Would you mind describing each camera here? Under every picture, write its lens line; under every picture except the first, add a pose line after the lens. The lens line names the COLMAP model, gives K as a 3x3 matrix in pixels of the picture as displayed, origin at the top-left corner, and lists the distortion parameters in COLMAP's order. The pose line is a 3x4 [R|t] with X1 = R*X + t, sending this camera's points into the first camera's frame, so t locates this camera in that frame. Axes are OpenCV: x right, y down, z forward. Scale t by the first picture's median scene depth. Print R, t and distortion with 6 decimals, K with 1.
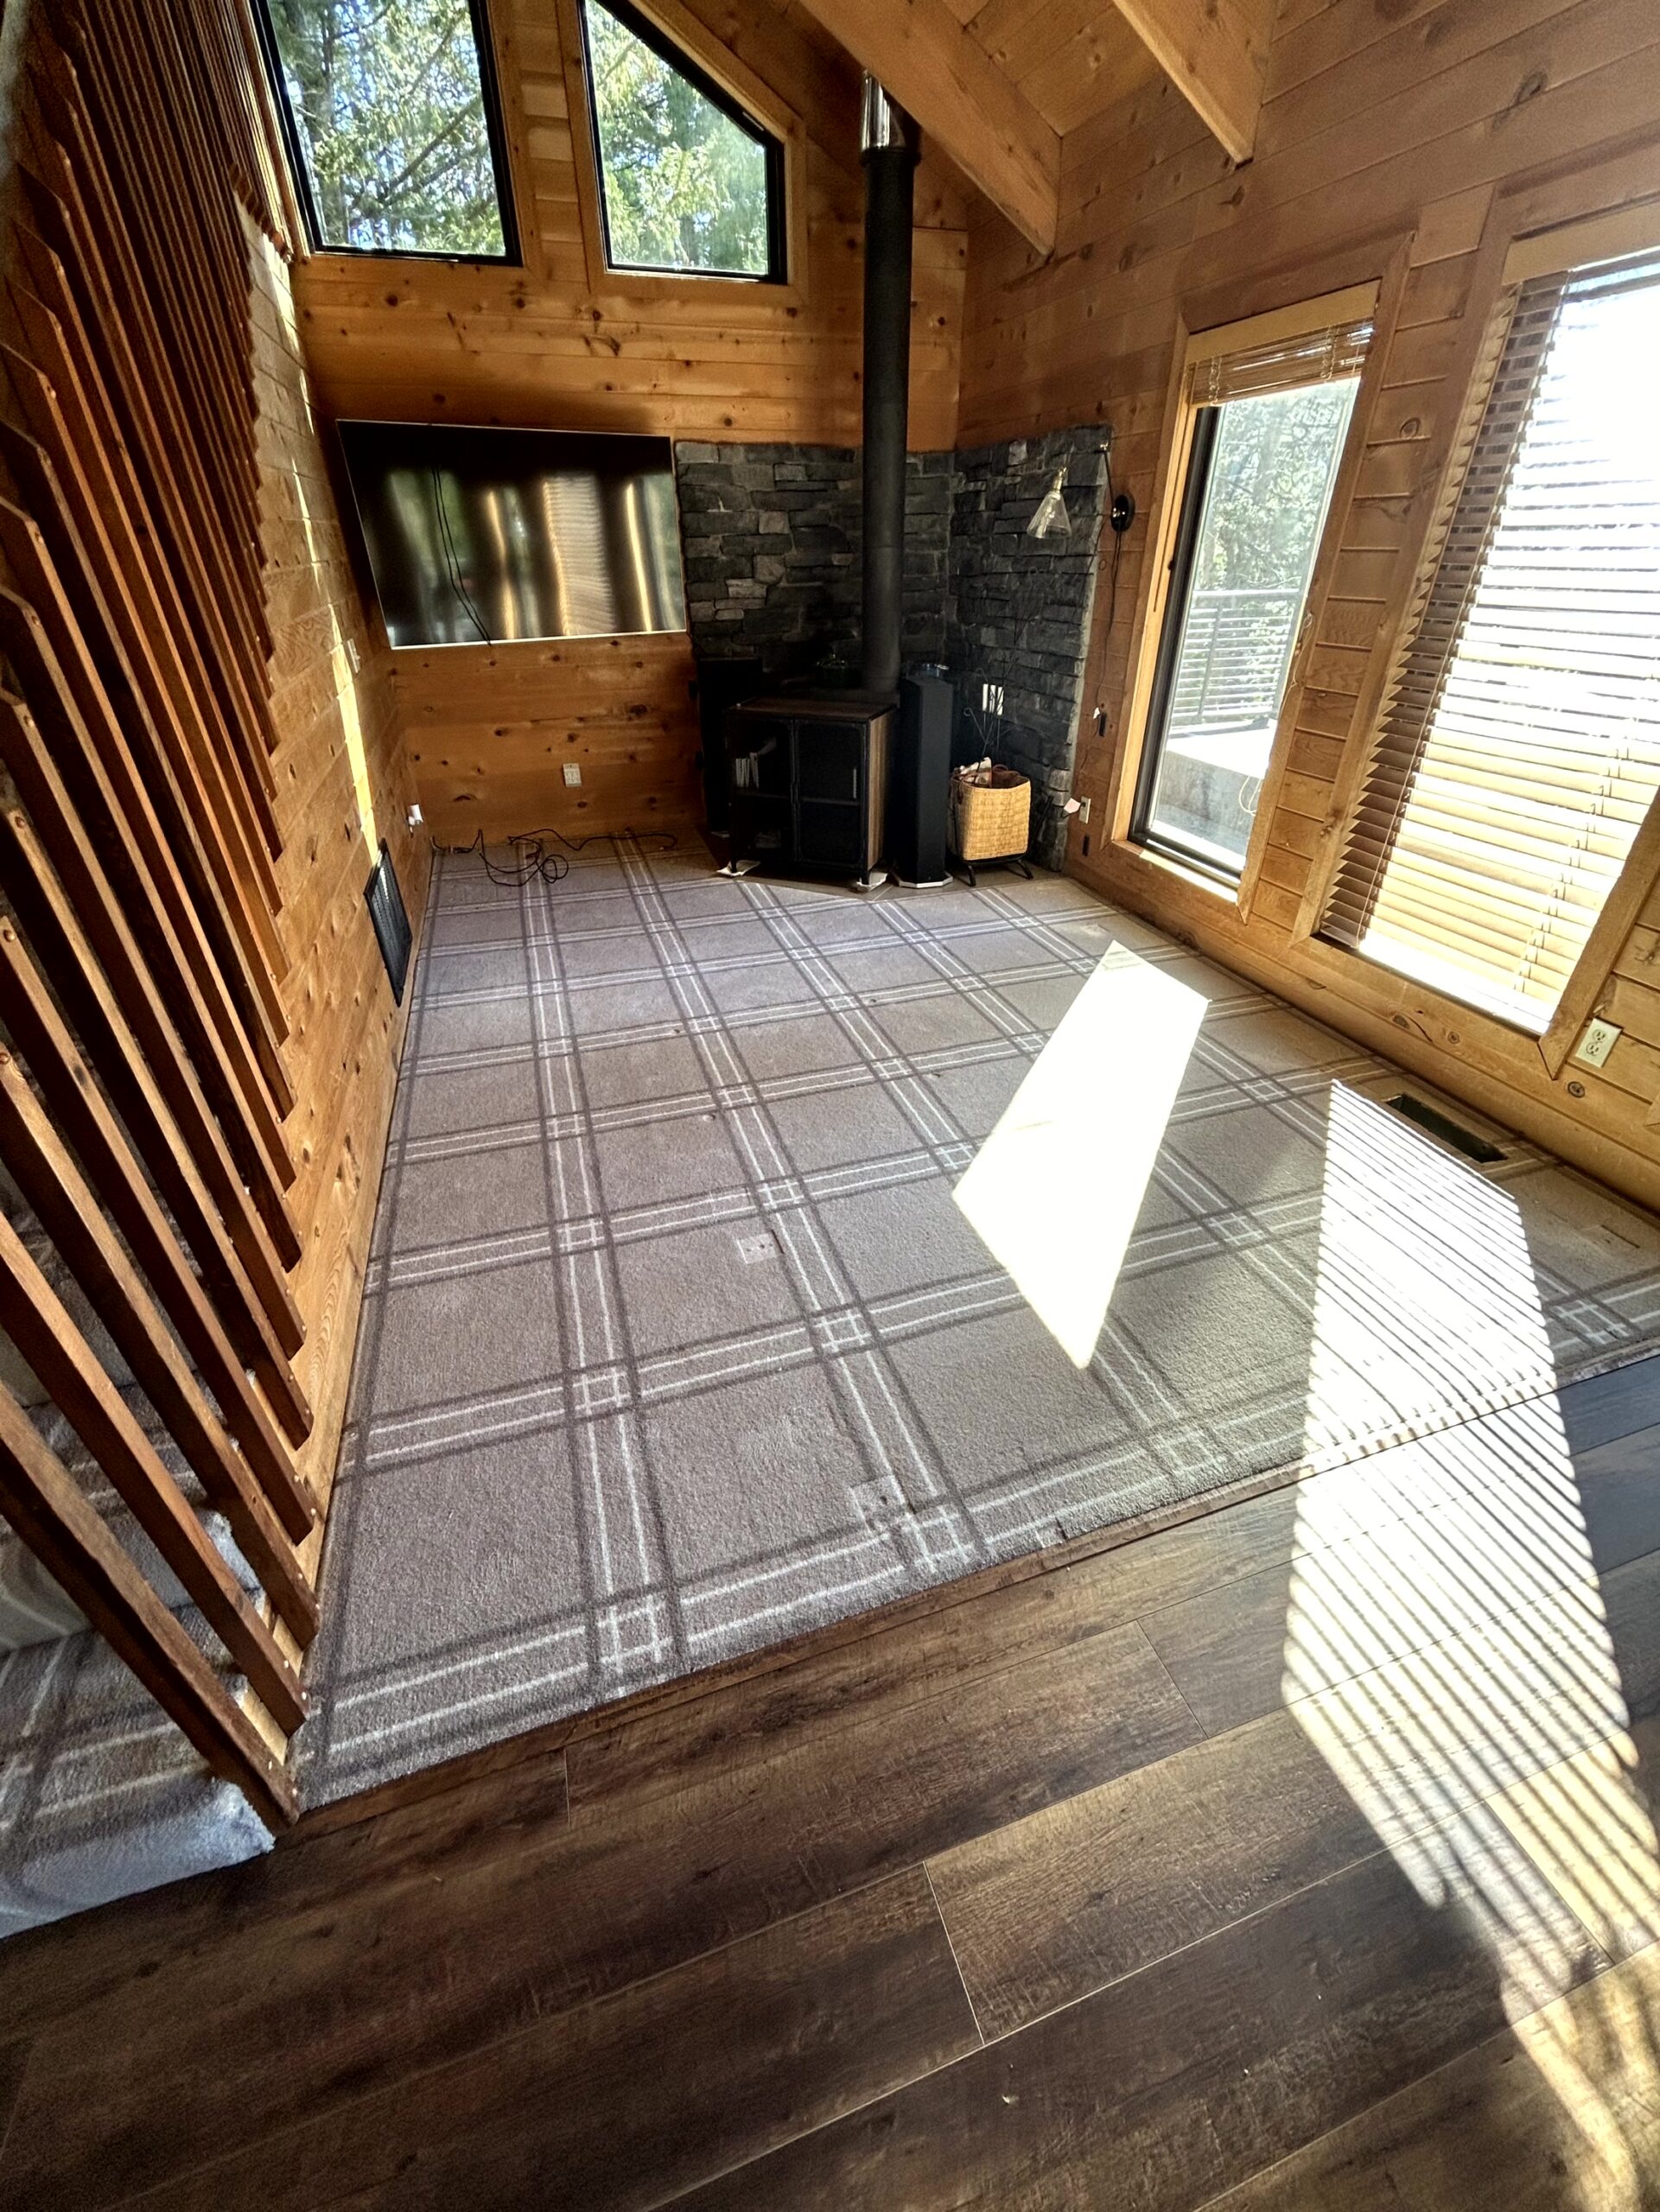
lens RADIAL K [[897.9, 0, 841.5], [0, 897.9, 1102.9], [0, 0, 1]] dist [0.004285, -0.000196]
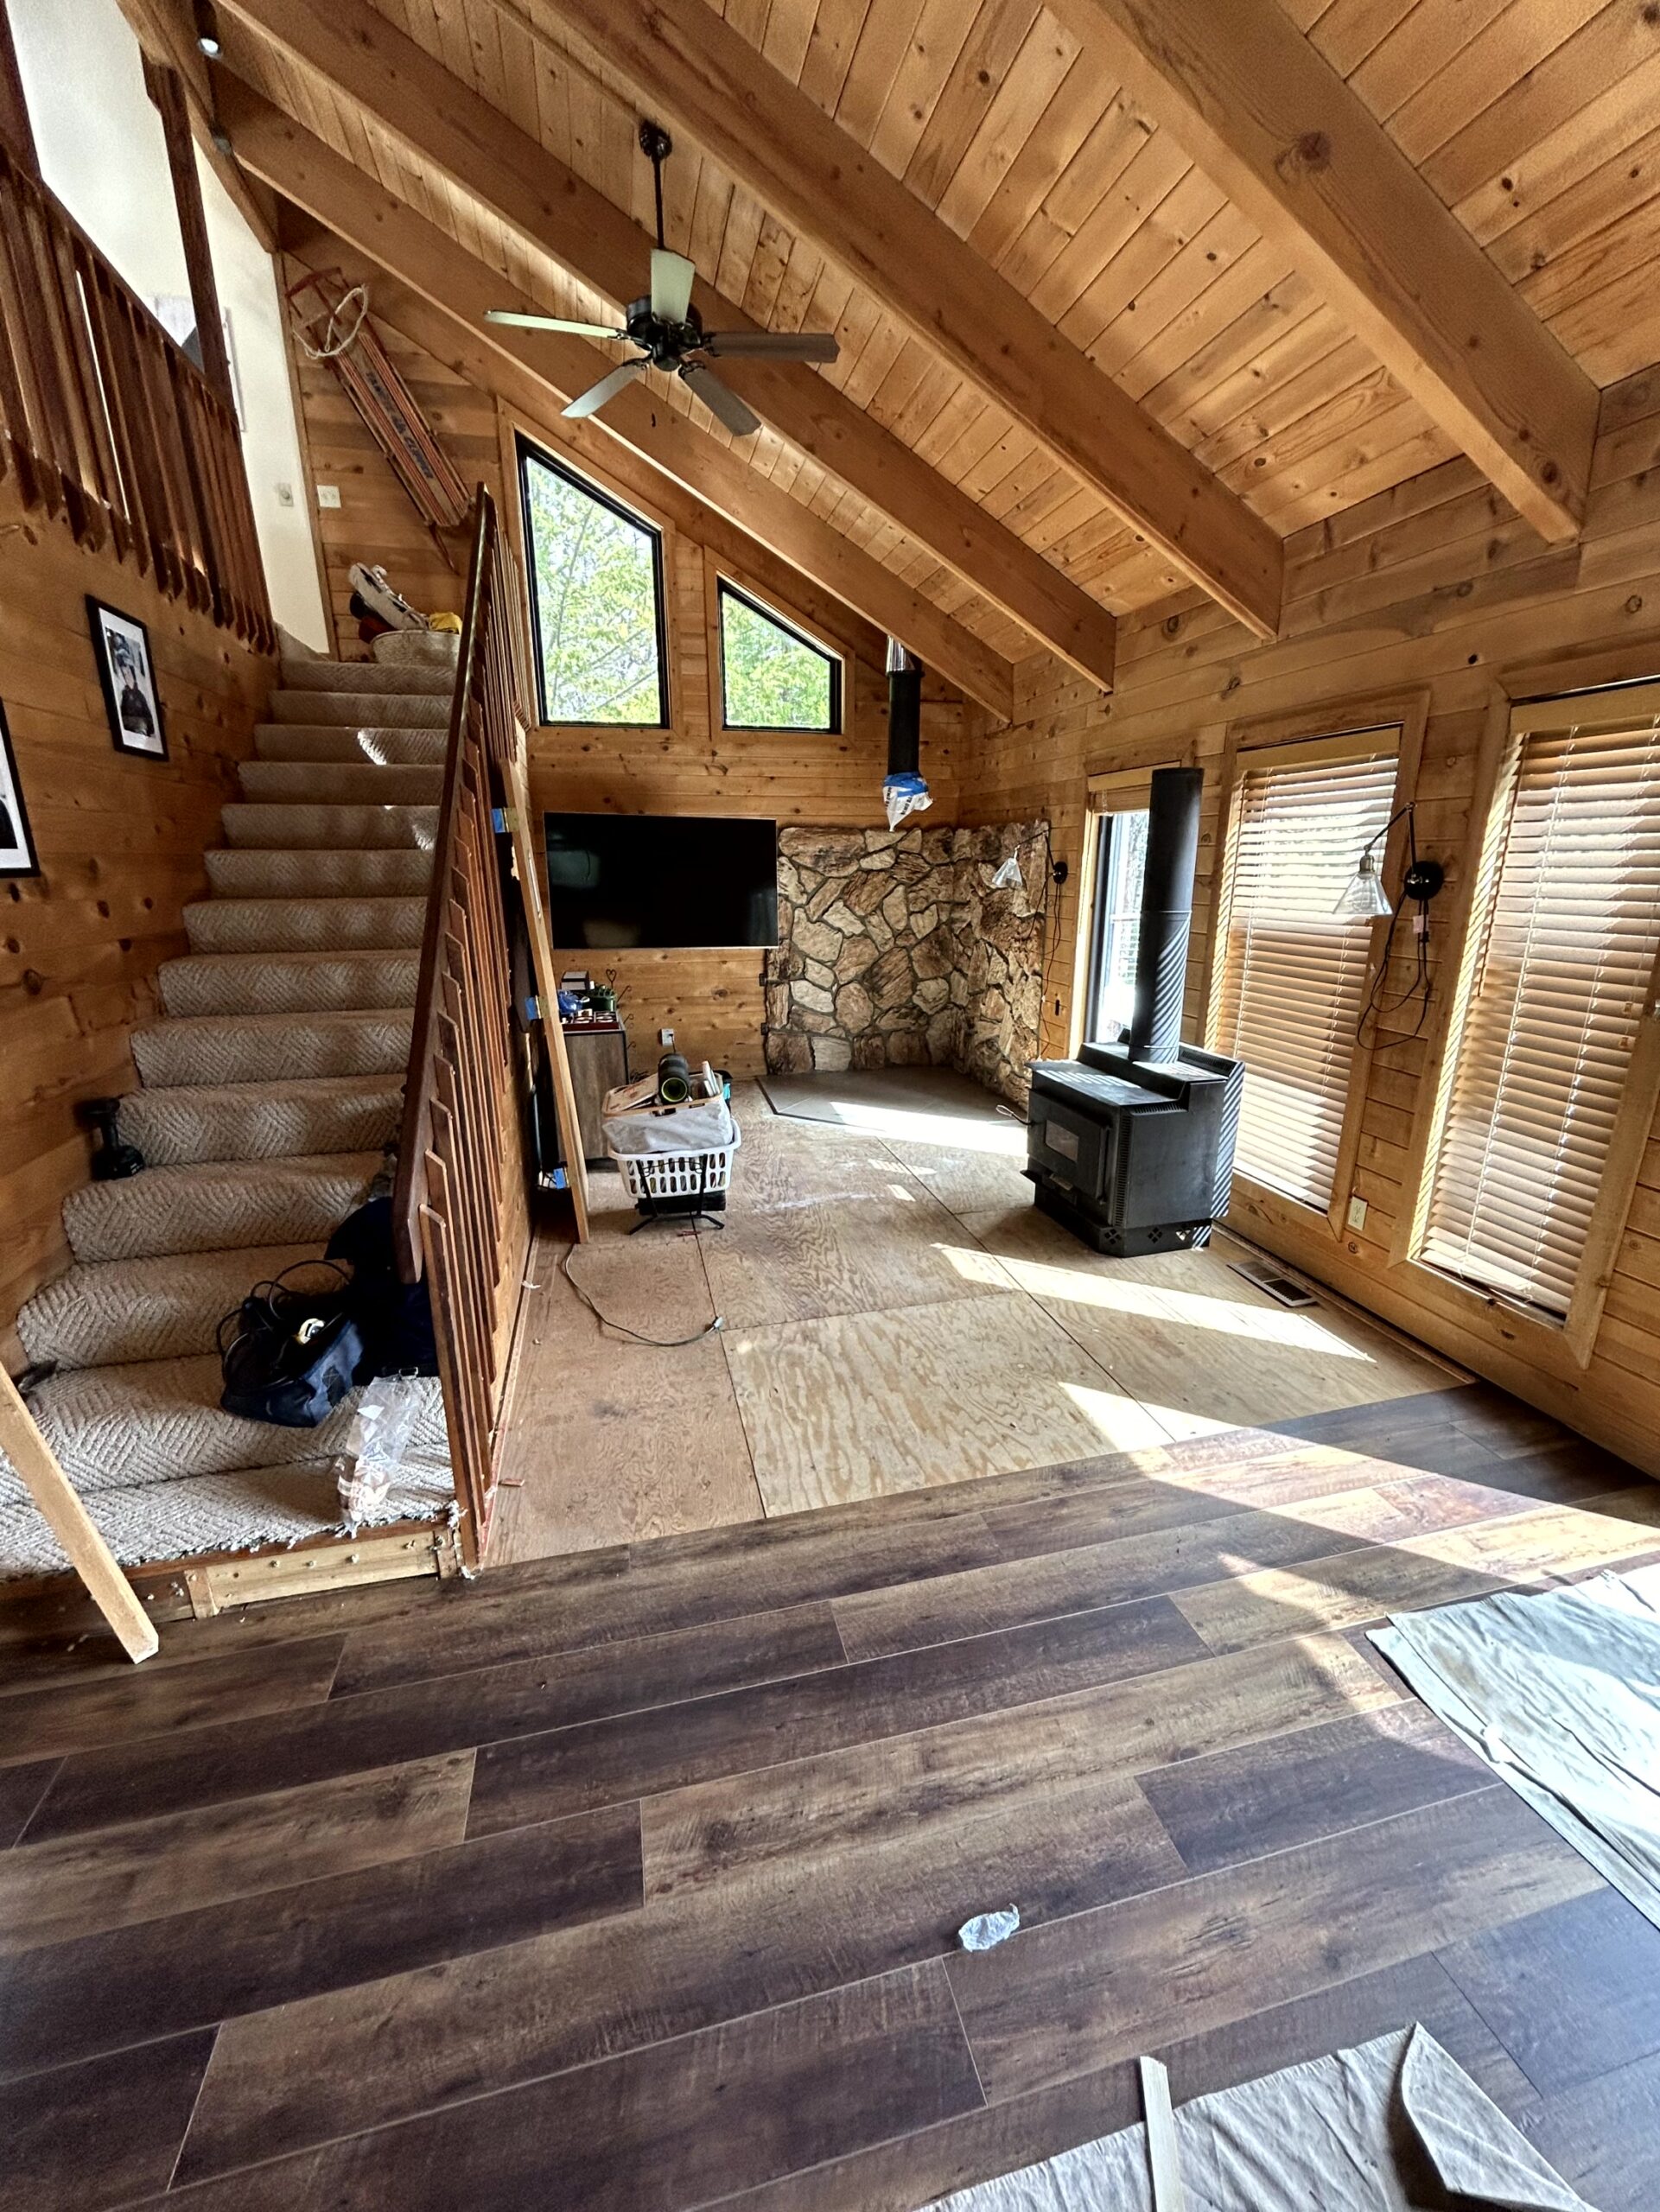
lens RADIAL K [[897.9, 0, 849.8], [0, 897.9, 1106.8], [0, 0, 1]] dist [0.004285, -0.000196]
pose [[0.997968, 0.022720, -0.059523, 0.098722], [-0.038824, 0.957621, -0.285401, 0.197873], [0.050517, 0.287132, 0.956558, -0.437185]]
